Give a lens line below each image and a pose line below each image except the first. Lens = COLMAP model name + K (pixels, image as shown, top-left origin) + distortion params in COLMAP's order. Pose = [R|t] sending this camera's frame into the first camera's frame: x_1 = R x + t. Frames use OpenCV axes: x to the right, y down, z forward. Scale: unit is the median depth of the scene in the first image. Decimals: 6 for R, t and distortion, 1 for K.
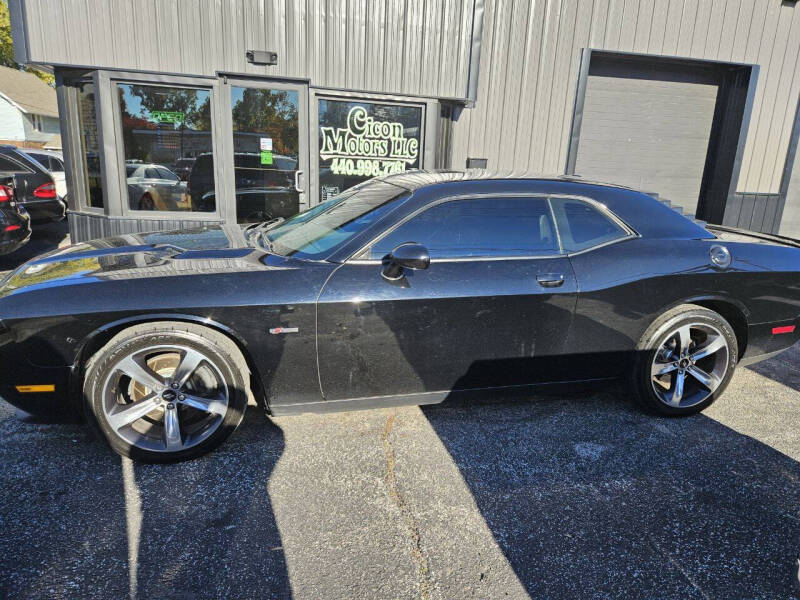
lens RADIAL K [[531.3, 0, 411.4], [0, 531.3, 308.0], [0, 0, 1]] dist [0.066752, -0.055905]
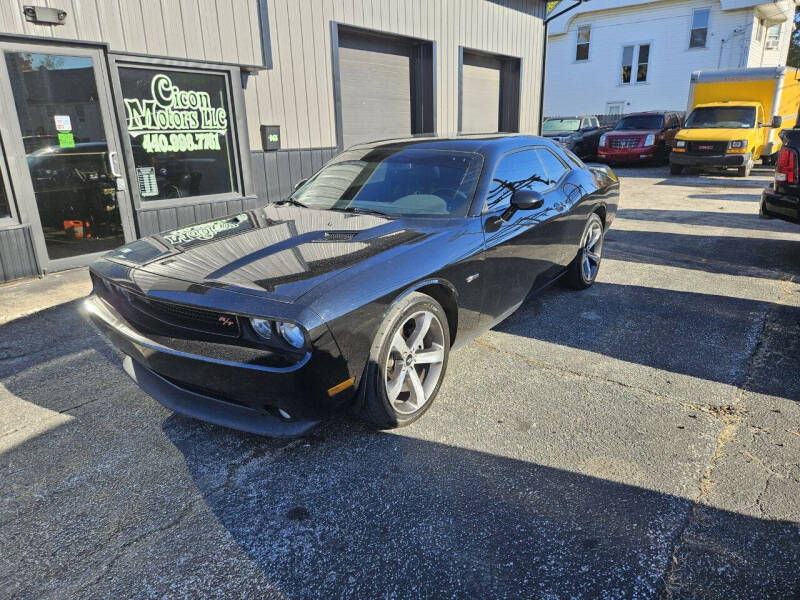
lens RADIAL K [[537.9, 0, 398.0], [0, 537.9, 290.5], [0, 0, 1]] dist [0.061113, -0.052735]
pose [[0.768264, -0.243293, 0.592097, -0.418801], [0.222565, 0.968773, 0.109284, -0.037910], [-0.600196, 0.047821, 0.798422, 0.051295]]
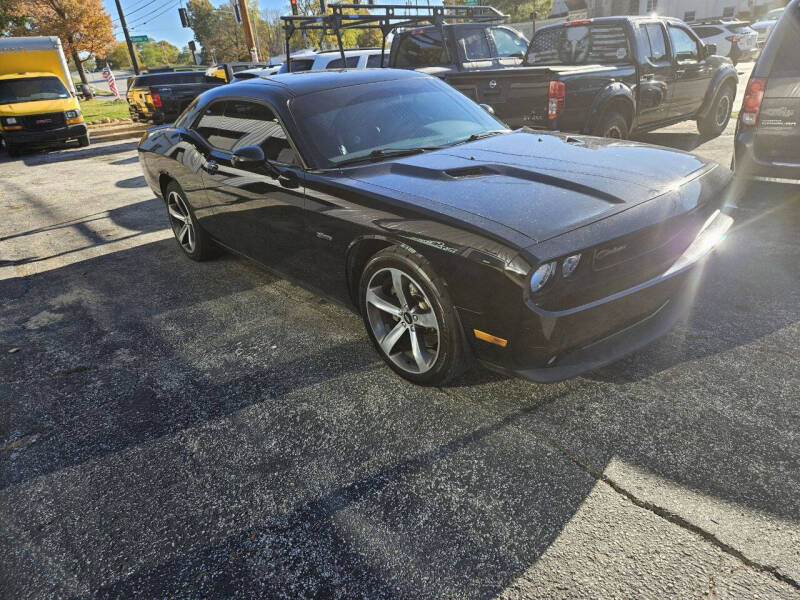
lens RADIAL K [[531.3, 0, 398.4], [0, 531.3, 293.9], [0, 0, 1]] dist [0.066752, -0.055905]
pose [[-0.435053, -0.369932, 0.820902, -0.551162], [0.304287, 0.797659, 0.520721, -0.225158], [-0.847430, 0.476331, -0.234458, 0.714989]]
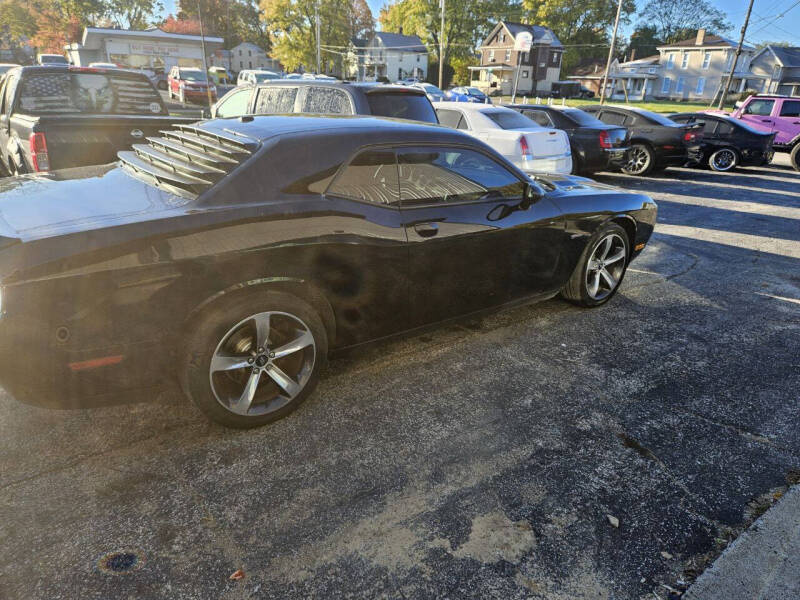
lens RADIAL K [[539.9, 0, 407.2], [0, 539.9, 303.5], [0, 0, 1]] dist [0.057803, -0.048206]
pose [[-0.912552, 0.074340, -0.402148, 0.246400], [-0.180742, 0.808782, 0.559646, -0.296643], [0.366854, 0.583391, -0.724619, 1.046701]]
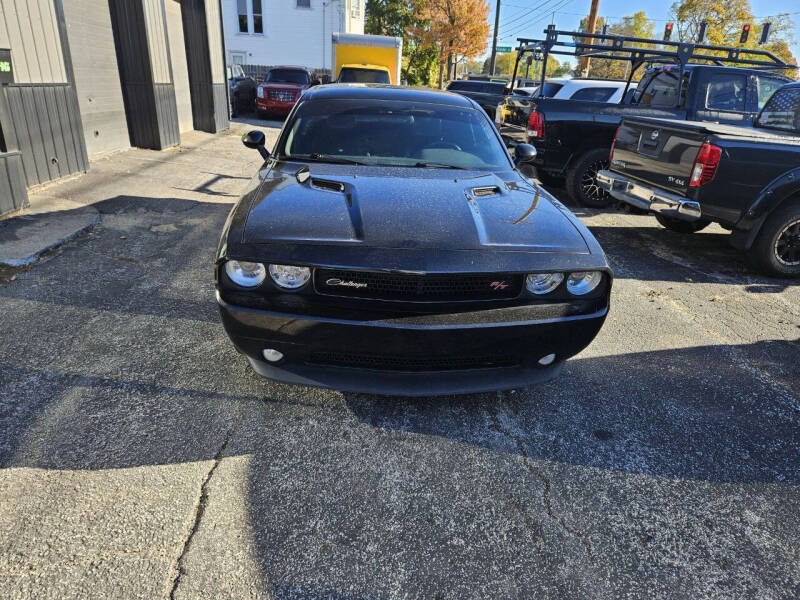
lens RADIAL K [[537.9, 0, 394.2], [0, 537.9, 302.7], [0, 0, 1]] dist [0.061113, -0.052735]
pose [[0.178802, -0.404143, 0.897050, -0.634199], [0.215847, 0.905644, 0.364992, -0.138192], [-0.959917, 0.128364, 0.249164, 0.395310]]
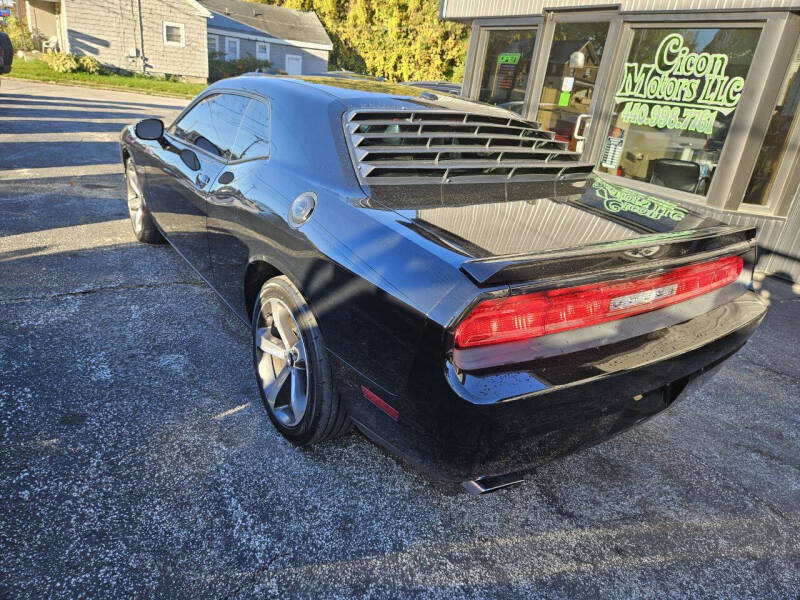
lens RADIAL K [[537.9, 0, 400.0], [0, 537.9, 296.7], [0, 0, 1]] dist [0.061113, -0.052735]
pose [[0.344999, 0.344145, -0.873235, 0.562682], [-0.327296, 0.916070, 0.231718, -0.088123], [0.879689, 0.205864, 0.428680, 0.403165]]
